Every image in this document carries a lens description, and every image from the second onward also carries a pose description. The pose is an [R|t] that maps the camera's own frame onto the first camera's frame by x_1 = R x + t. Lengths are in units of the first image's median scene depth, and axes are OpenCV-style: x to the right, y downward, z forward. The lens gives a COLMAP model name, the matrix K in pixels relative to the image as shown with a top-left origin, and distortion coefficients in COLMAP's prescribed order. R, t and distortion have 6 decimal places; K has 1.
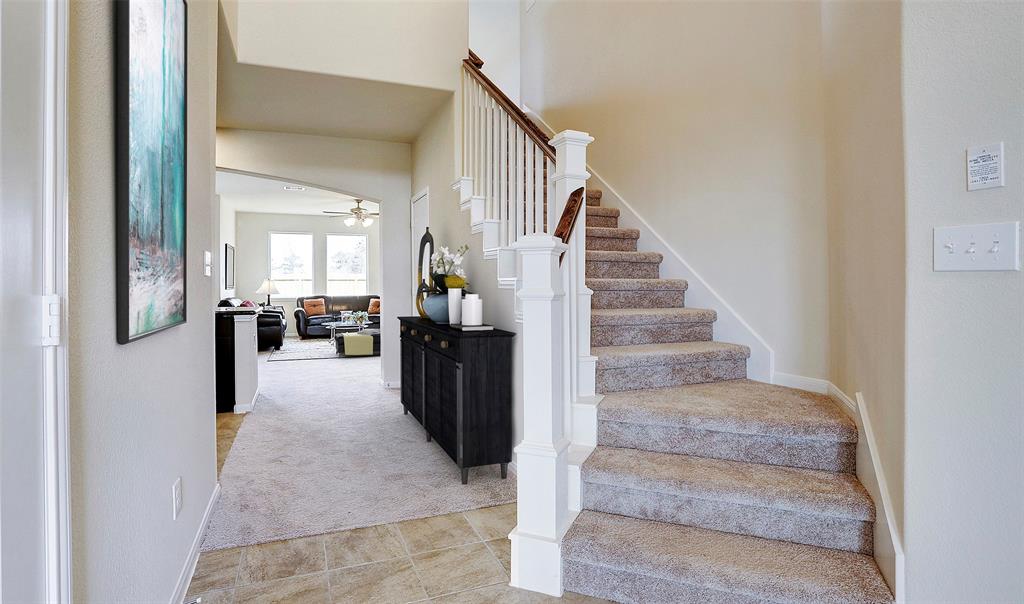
lens RADIAL K [[523.6, 0, 489.5], [0, 523.6, 293.2], [0, 0, 1]] dist [0.000410, -0.000513]
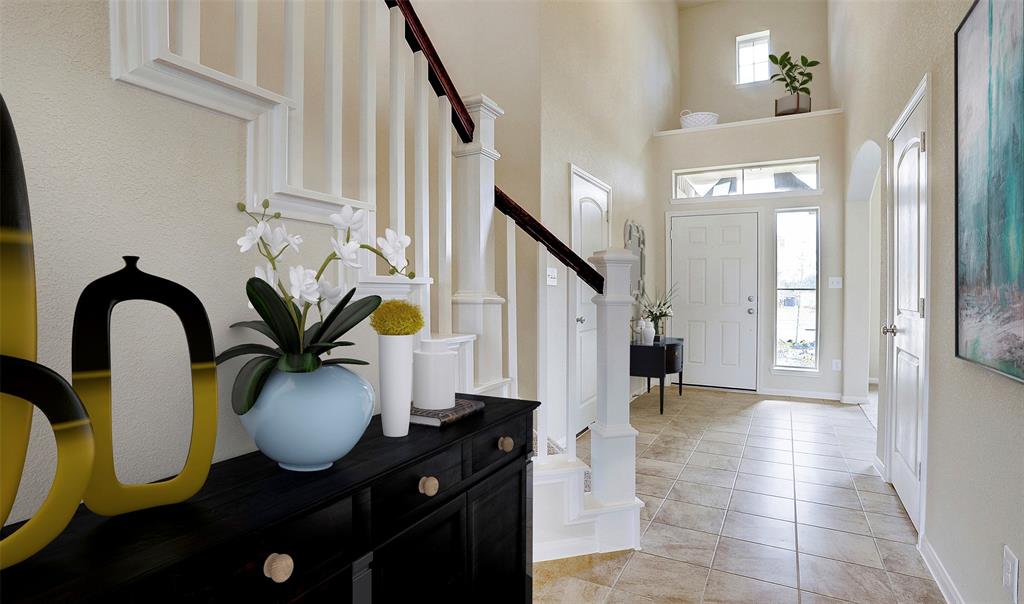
lens RADIAL K [[523.6, 0, 489.5], [0, 523.6, 293.2], [0, 0, 1]] dist [0.000410, -0.000513]
pose [[-0.639679, -0.010459, 0.768571, -0.770169], [0.000301, 0.999904, 0.013858, -0.086293], [-0.768642, 0.009096, -0.639614, 2.321966]]
